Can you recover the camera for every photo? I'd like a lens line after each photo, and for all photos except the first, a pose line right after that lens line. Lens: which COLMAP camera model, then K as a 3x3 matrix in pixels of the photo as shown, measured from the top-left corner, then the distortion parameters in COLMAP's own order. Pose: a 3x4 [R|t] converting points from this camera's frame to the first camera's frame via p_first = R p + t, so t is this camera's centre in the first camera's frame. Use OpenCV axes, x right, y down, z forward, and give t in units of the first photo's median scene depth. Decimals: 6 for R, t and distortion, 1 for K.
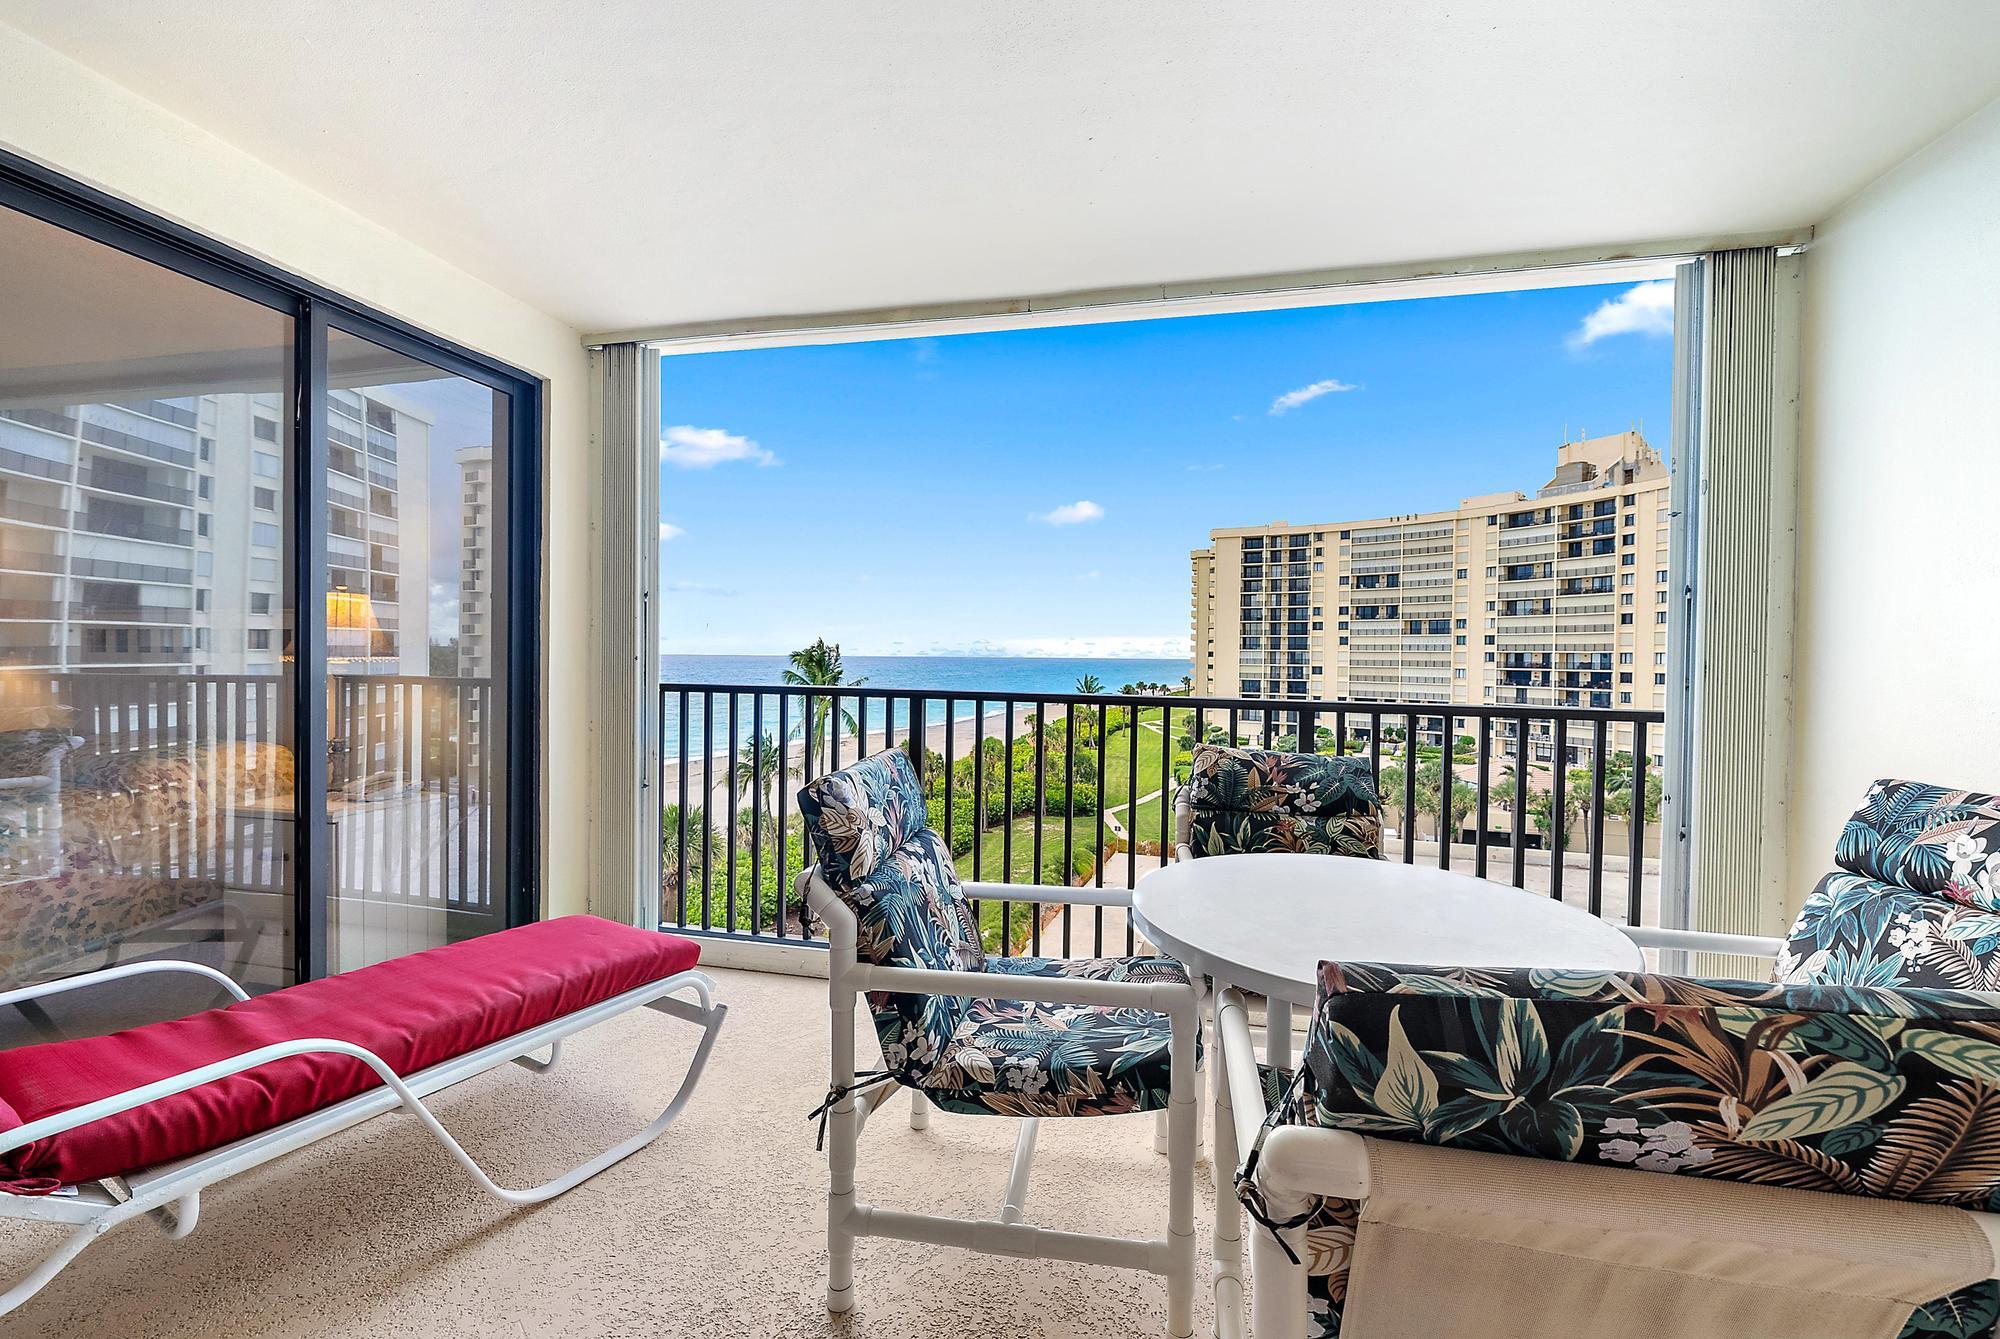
lens RADIAL K [[806.6, 0, 1045.2], [0, 806.6, 673.3], [0, 0, 1]] dist [-0.001869, 0.000197]
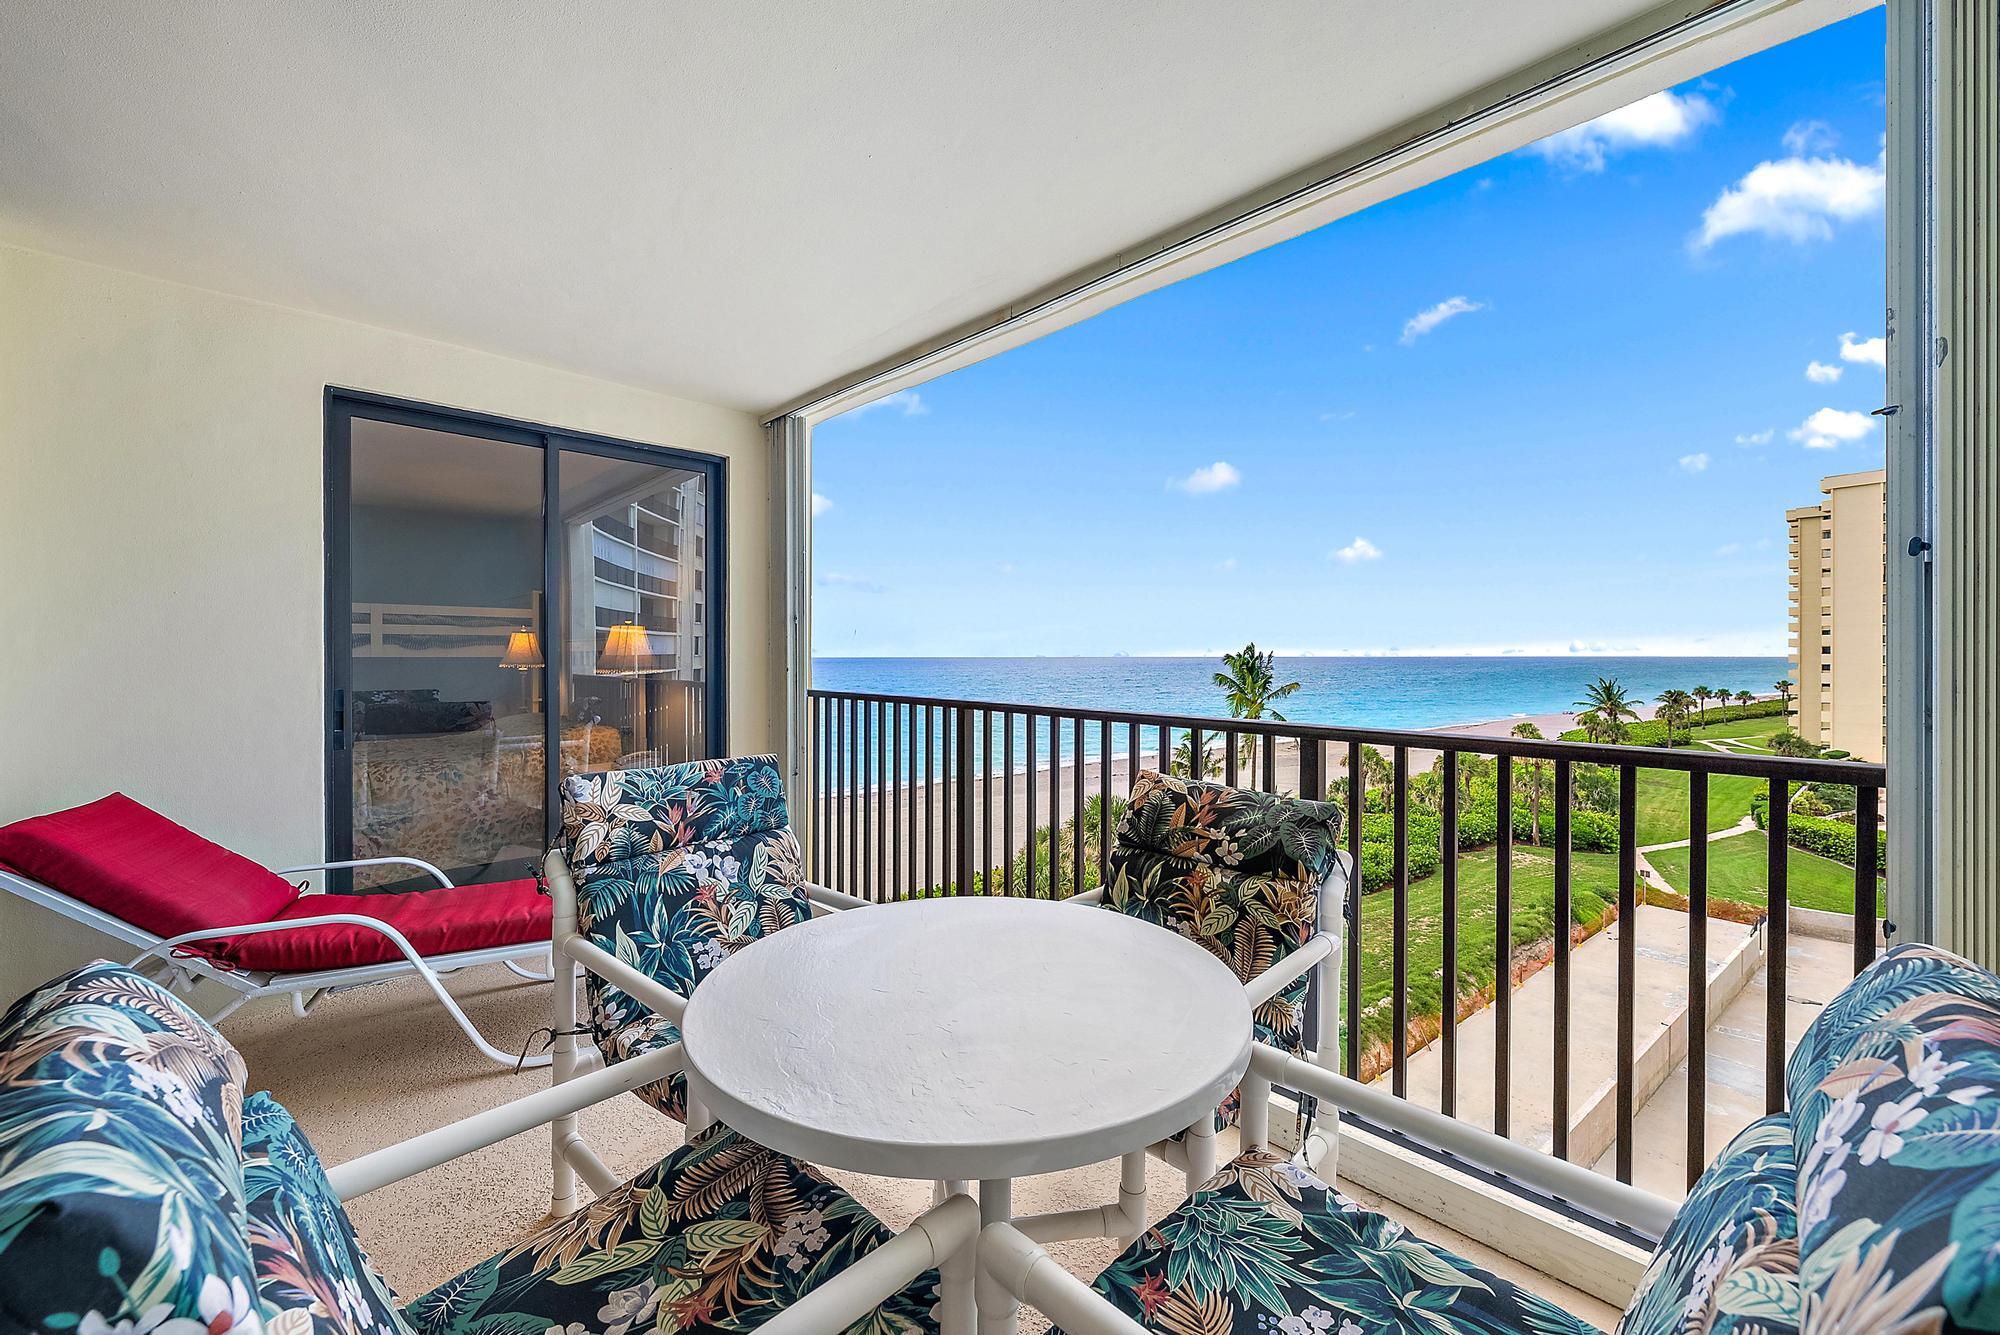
lens RADIAL K [[806.6, 0, 1034.8], [0, 806.6, 666.5], [0, 0, 1]] dist [-0.001869, 0.000197]
pose [[0.832264, -0.002658, -0.554373, 0.596841], [-0.002824, 0.999955, -0.009036, -0.016856], [0.554372, 0.009086, 0.832219, 0.221259]]
